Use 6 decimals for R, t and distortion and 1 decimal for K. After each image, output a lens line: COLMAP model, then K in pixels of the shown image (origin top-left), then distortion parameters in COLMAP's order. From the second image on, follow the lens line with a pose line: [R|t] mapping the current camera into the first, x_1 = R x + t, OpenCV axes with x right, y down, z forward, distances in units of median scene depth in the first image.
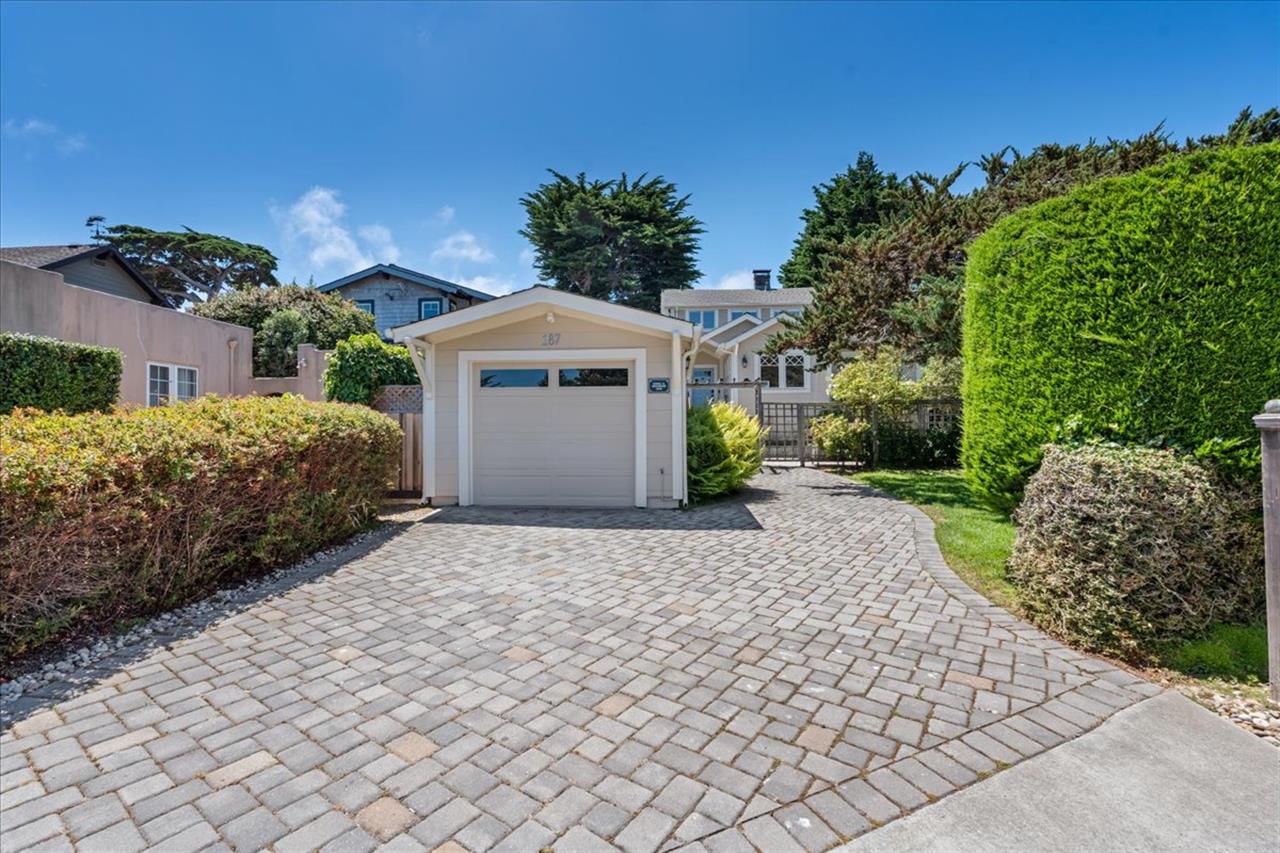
lens RADIAL K [[571.3, 0, 640.0], [0, 571.3, 426.5], [0, 0, 1]] dist [-0.011170, 0.000142]
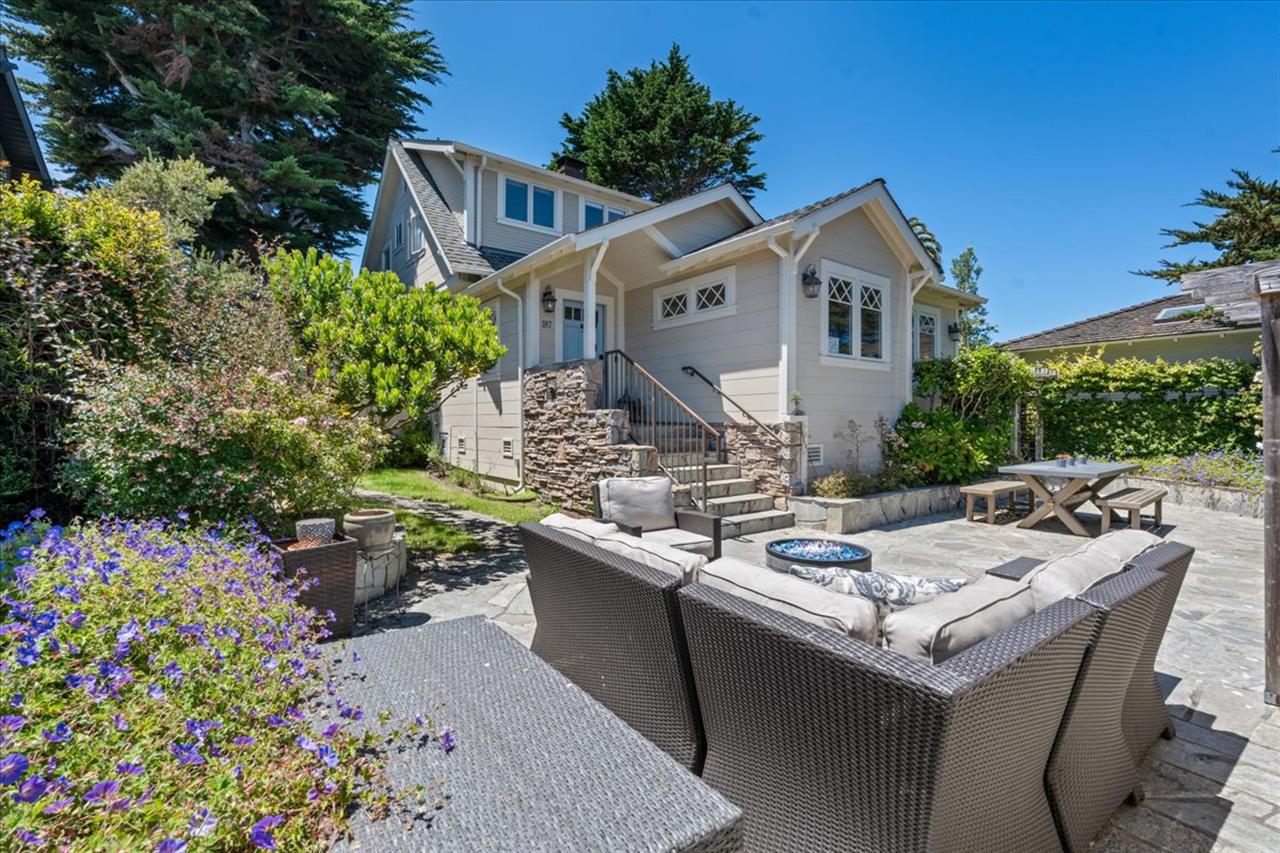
lens RADIAL K [[571.3, 0, 640.0], [0, 571.3, 426.5], [0, 0, 1]] dist [-0.011170, 0.000142]
pose [[0.752541, 0.006966, 0.658509, -0.104762], [-0.010623, 0.999942, 0.001562, -0.007855], [-0.658460, -0.008170, 0.752571, 0.487586]]
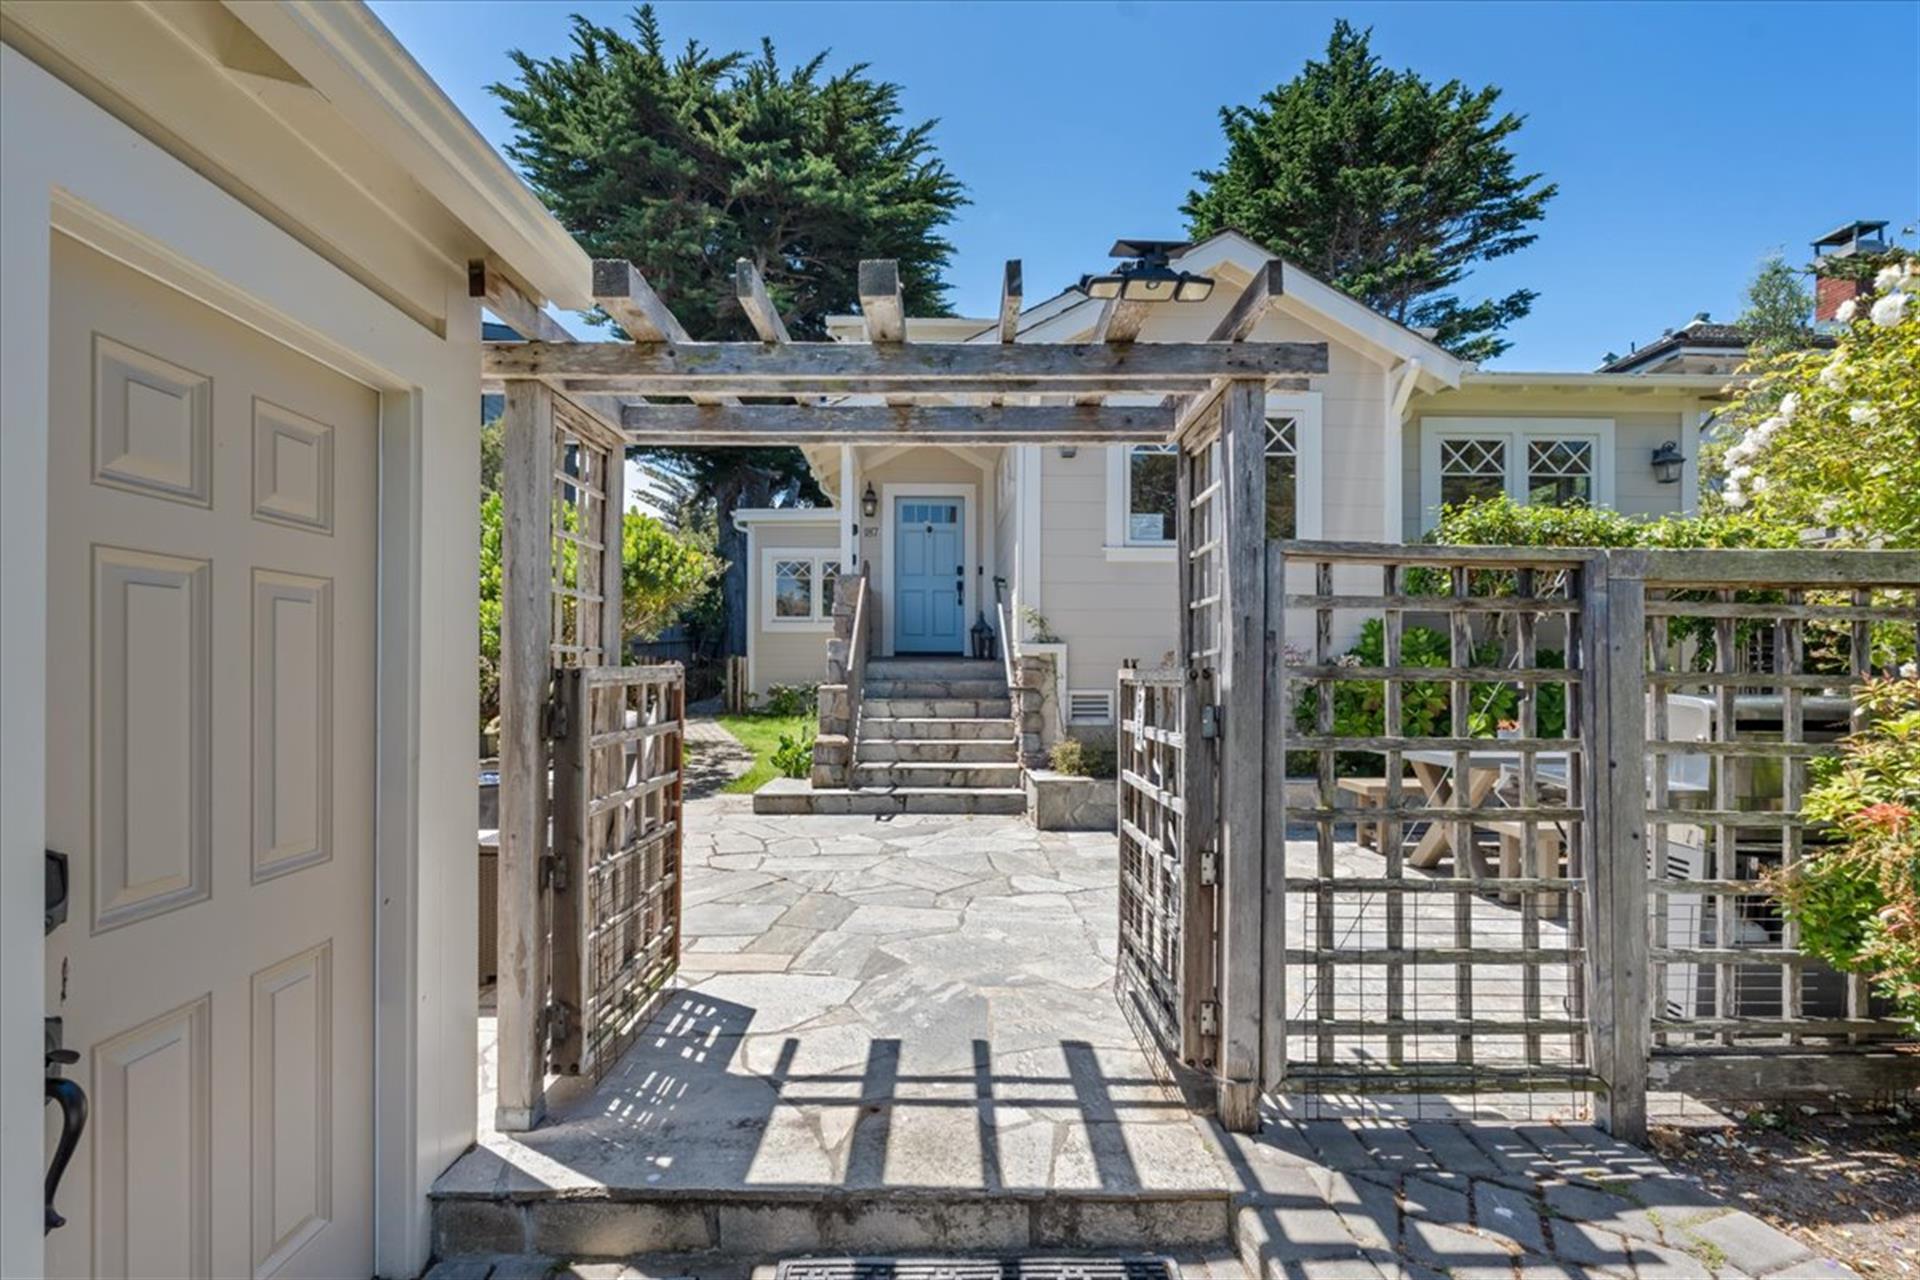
lens RADIAL K [[846.2, 0, 983.6], [0, 846.2, 673.2], [0, 0, 1]] dist [0.021517, 0.000075]
pose [[0.993727, 0.013249, 0.111048, 0.065586], [-0.014259, 0.999864, 0.008306, -0.006450], [-0.110923, -0.009838, 0.993780, 0.395858]]
